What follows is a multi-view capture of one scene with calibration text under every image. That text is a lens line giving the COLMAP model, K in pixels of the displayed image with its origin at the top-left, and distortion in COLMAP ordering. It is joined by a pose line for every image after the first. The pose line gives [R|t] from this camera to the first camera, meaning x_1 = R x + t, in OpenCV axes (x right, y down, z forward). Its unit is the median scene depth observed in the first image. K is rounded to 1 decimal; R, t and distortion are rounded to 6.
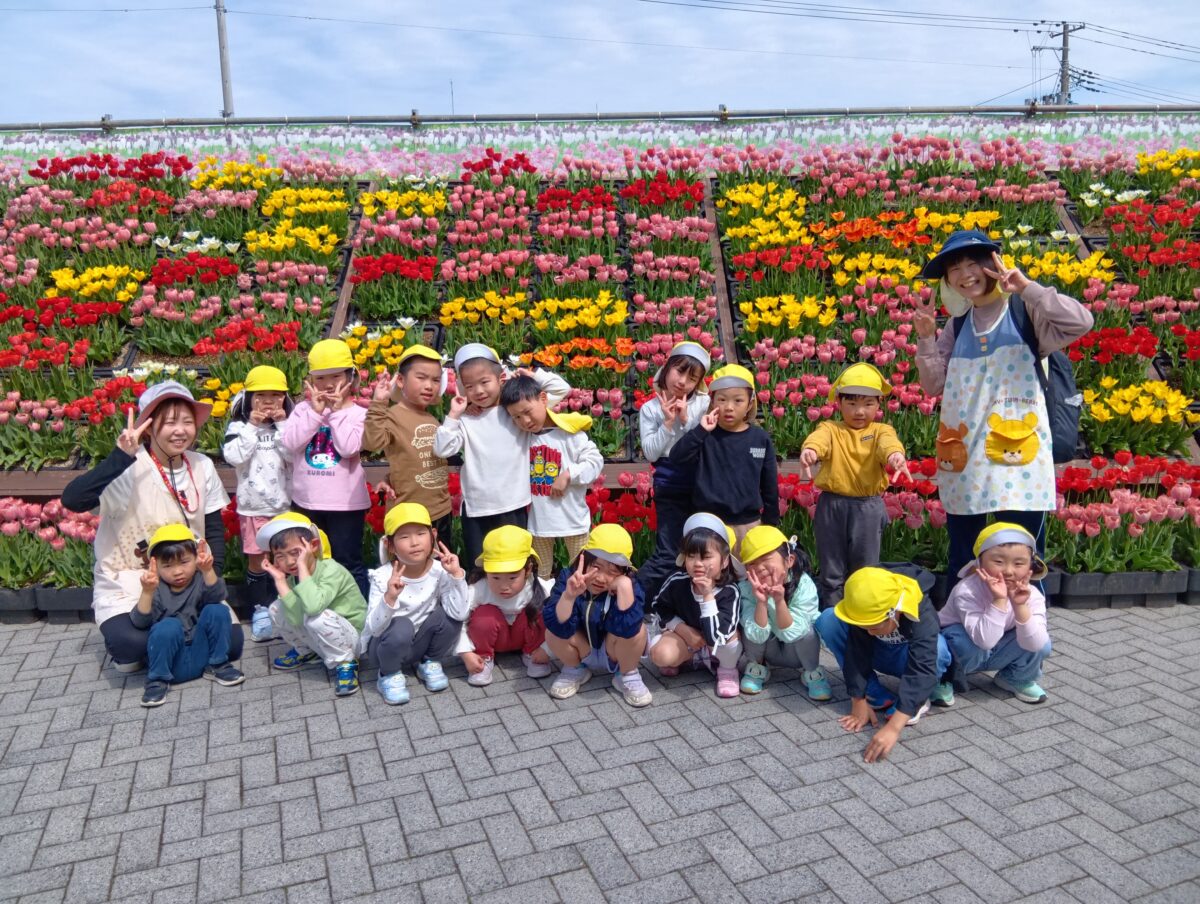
lens RADIAL K [[968.1, 0, 600.6], [0, 968.1, 456.1], [0, 0, 1]] dist [0.003631, 0.003157]
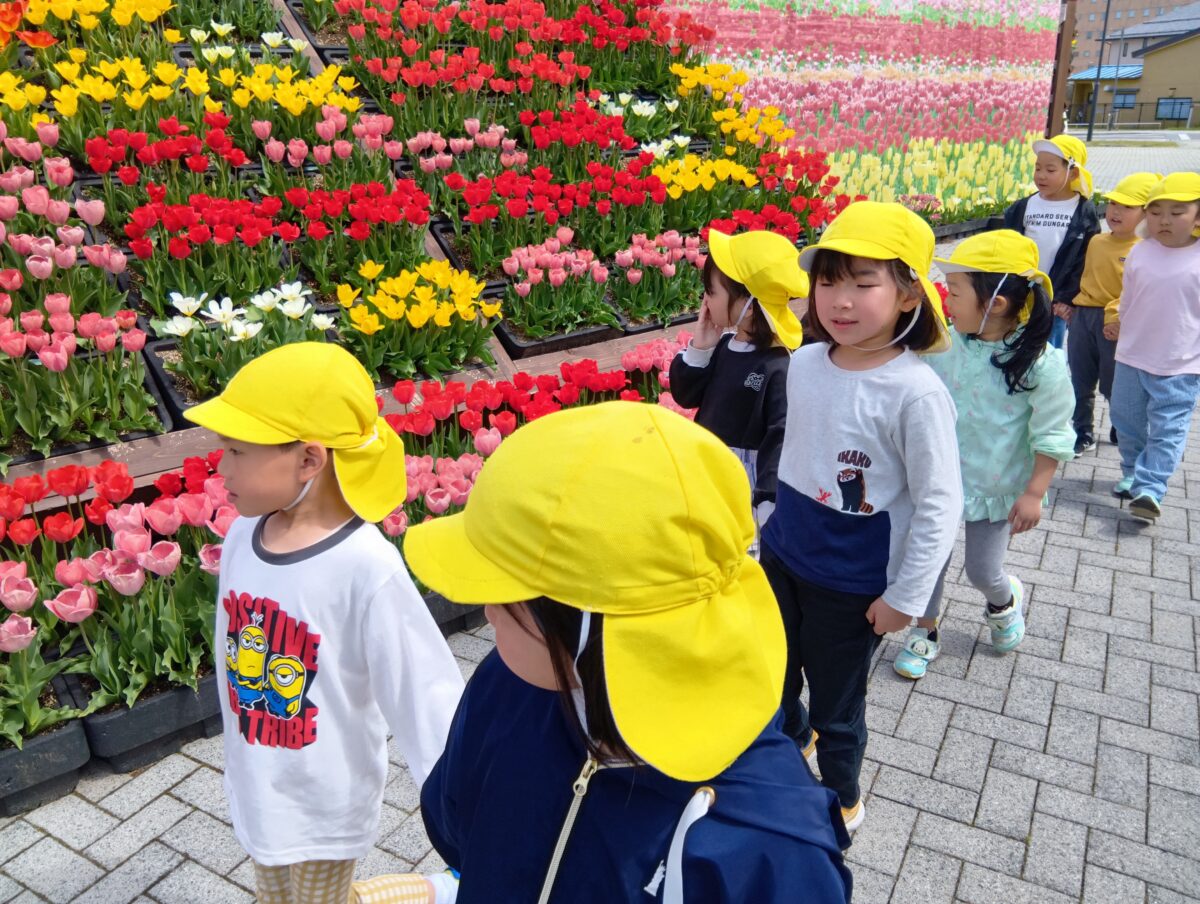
lens RADIAL K [[968.1, 0, 604.7], [0, 968.1, 450.7], [0, 0, 1]] dist [0.003631, 0.003157]
pose [[0.786820, -0.211721, 0.579731, 0.226901], [0.127562, 0.974824, 0.182883, -0.052449], [-0.603856, -0.069945, 0.794019, 0.352048]]
